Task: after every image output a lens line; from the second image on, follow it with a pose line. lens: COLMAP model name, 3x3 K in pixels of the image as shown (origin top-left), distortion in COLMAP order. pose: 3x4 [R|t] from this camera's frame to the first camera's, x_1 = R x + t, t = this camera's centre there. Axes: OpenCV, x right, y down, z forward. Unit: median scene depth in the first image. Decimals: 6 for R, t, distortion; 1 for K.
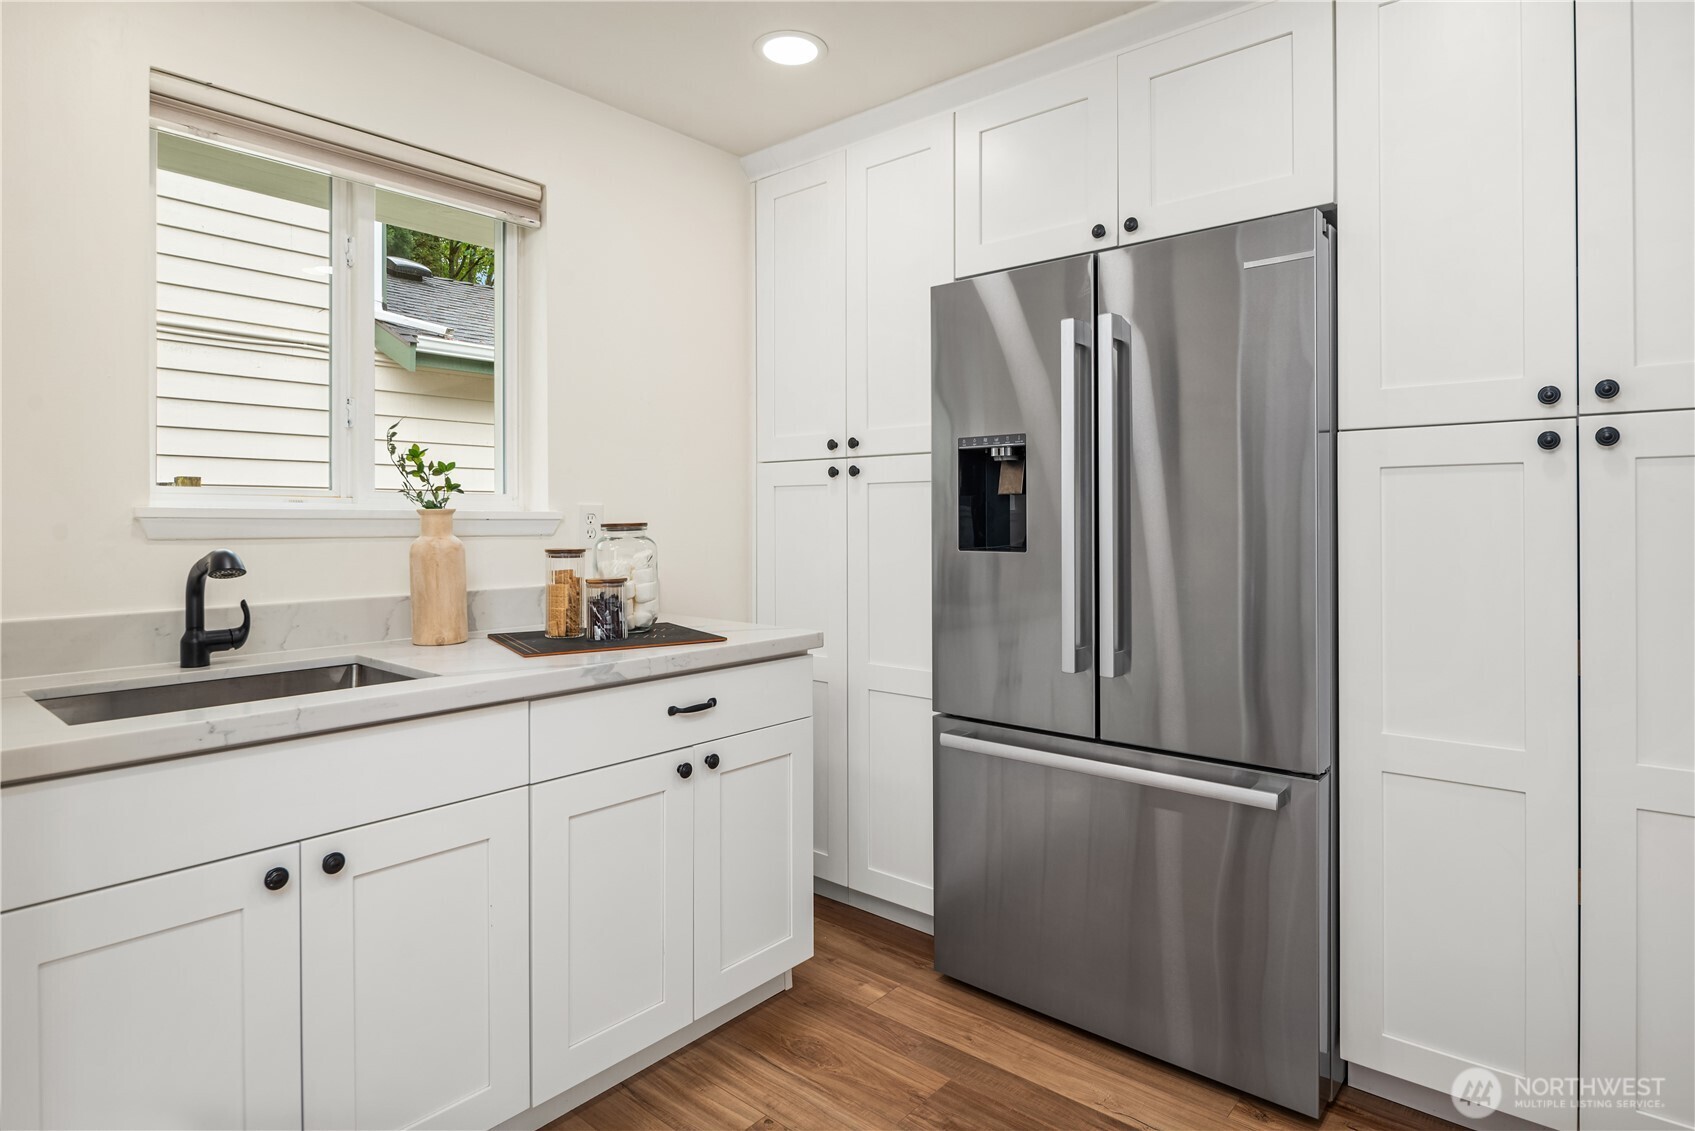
lens RADIAL K [[910.7, 0, 843.3], [0, 910.7, 521.1], [0, 0, 1]] dist [0.003637, -0.007125]
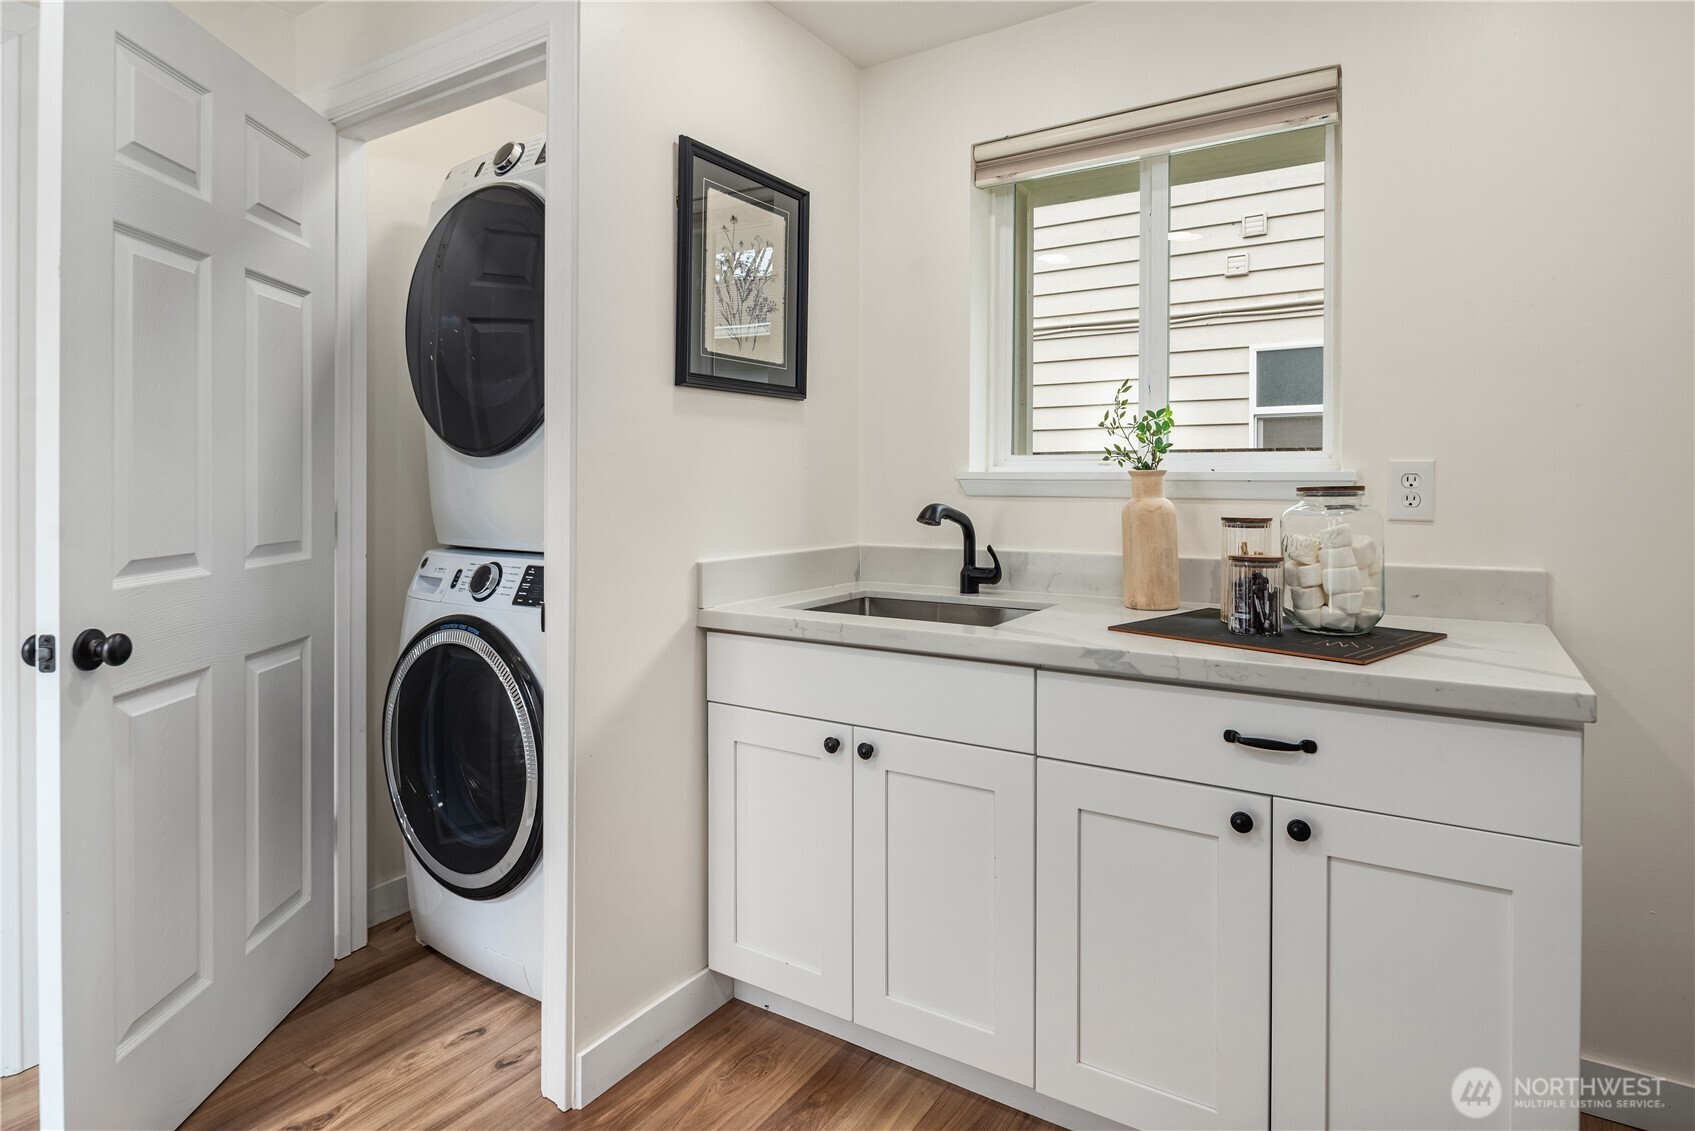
lens RADIAL K [[910.7, 0, 857.1], [0, 910.7, 485.8], [0, 0, 1]] dist [0.003637, -0.007125]
pose [[0.149829, 0.006290, -0.988692, 0.496049], [-0.000935, 0.999980, 0.006220, -0.002793], [0.988711, -0.000008, 0.149832, 0.566800]]
